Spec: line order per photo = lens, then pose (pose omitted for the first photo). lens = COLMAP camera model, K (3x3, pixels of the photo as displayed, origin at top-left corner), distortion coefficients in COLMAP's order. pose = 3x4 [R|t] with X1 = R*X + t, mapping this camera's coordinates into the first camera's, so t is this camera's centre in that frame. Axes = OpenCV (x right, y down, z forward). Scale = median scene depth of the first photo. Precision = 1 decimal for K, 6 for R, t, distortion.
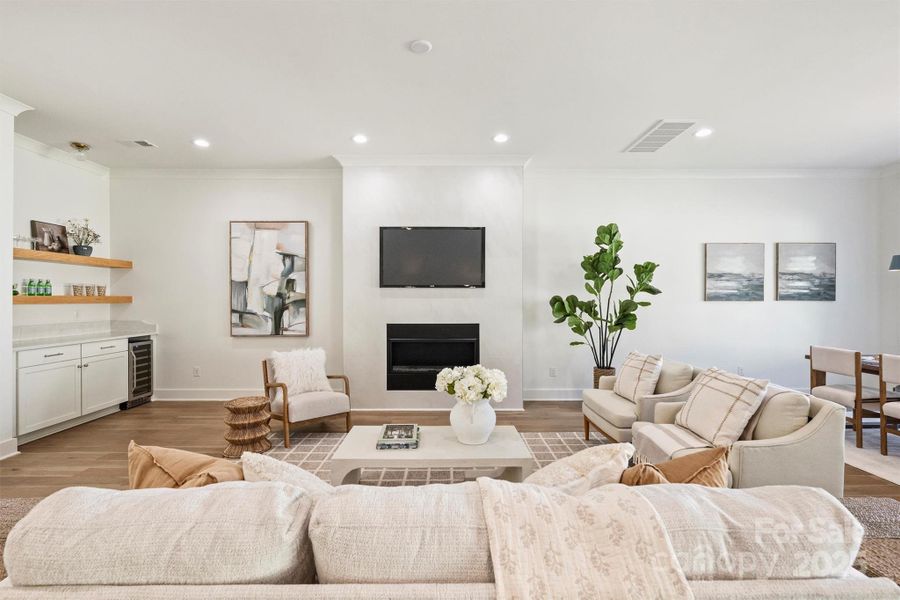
lens RADIAL K [[386.5, 0, 449.1], [0, 386.5, 302.6], [0, 0, 1]] dist [0.013990, 0.000166]
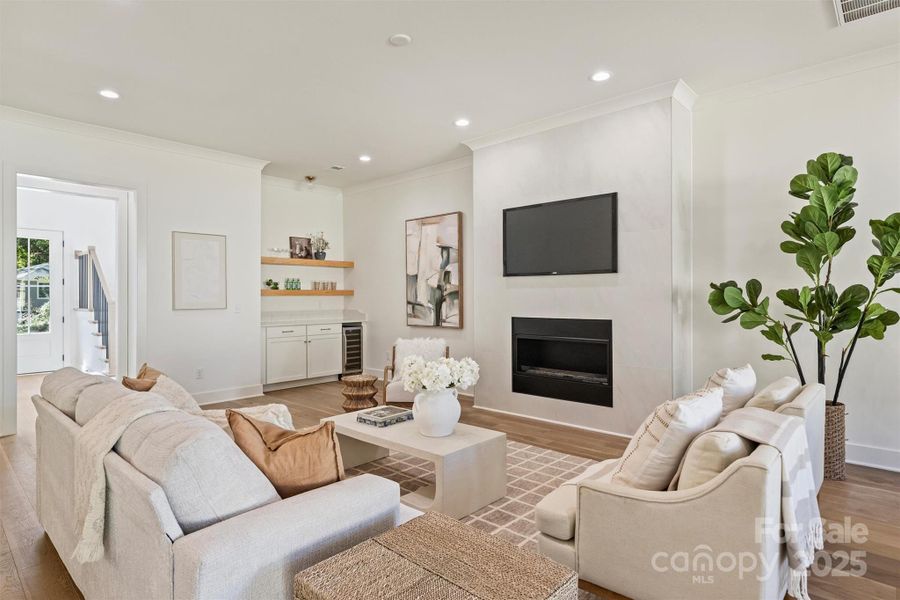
lens RADIAL K [[484.9, 0, 448.0], [0, 484.9, 297.6], [0, 0, 1]] dist [0.019658, 0.000775]
pose [[0.743937, -0.001932, -0.668247, 0.462599], [-0.000839, 0.999992, -0.003825, 0.013829], [0.668250, 0.003406, 0.743929, 0.066750]]
